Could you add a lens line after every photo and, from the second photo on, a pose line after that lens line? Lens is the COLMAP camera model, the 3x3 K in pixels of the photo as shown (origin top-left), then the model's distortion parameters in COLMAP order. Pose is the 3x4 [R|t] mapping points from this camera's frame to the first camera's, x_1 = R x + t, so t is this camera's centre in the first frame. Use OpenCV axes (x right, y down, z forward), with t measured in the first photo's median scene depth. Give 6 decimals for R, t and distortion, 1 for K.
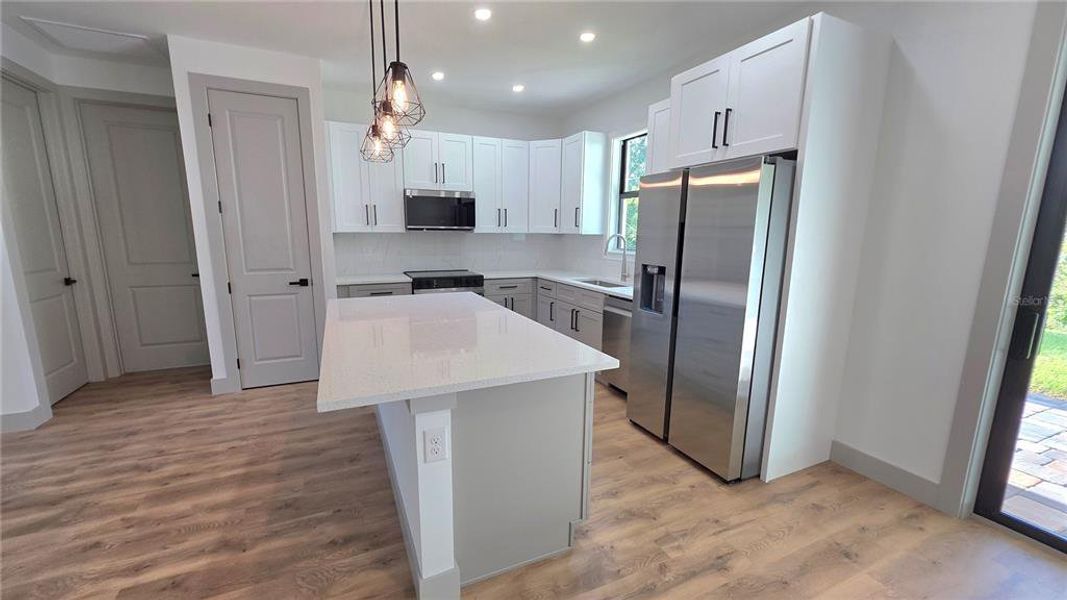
lens RADIAL K [[417.8, 0, 529.5], [0, 417.8, 305.8], [0, 0, 1]] dist [0.001524, -0.000121]
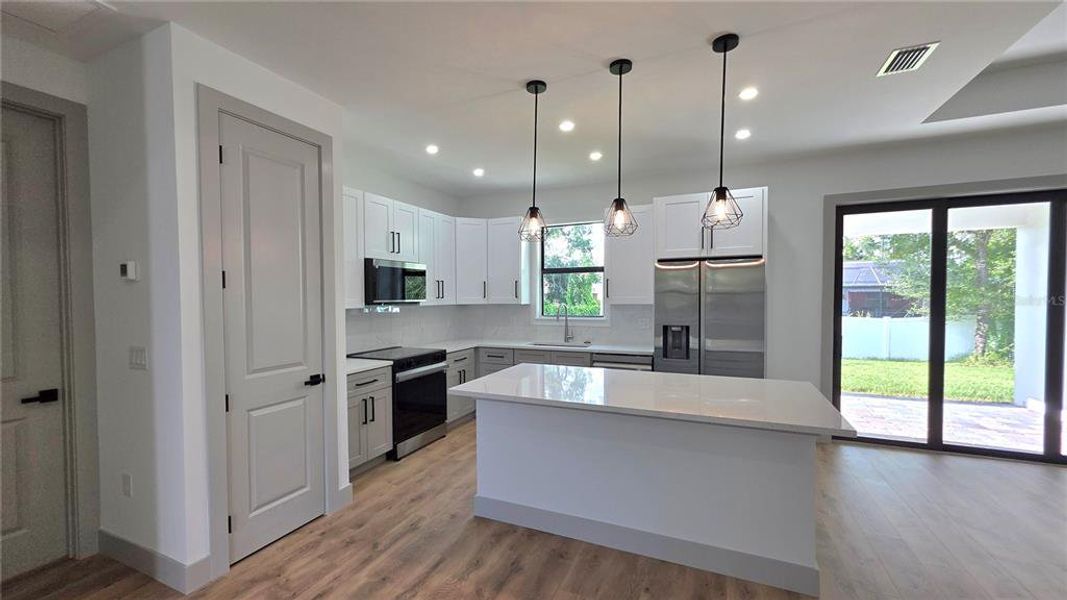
lens RADIAL K [[417.8, 0, 529.5], [0, 417.8, 305.8], [0, 0, 1]] dist [0.001524, -0.000121]
pose [[0.758611, -0.028903, 0.650902, -0.620895], [0.128458, 0.986041, -0.105930, -0.048837], [-0.638754, 0.163973, 0.751735, 0.156825]]
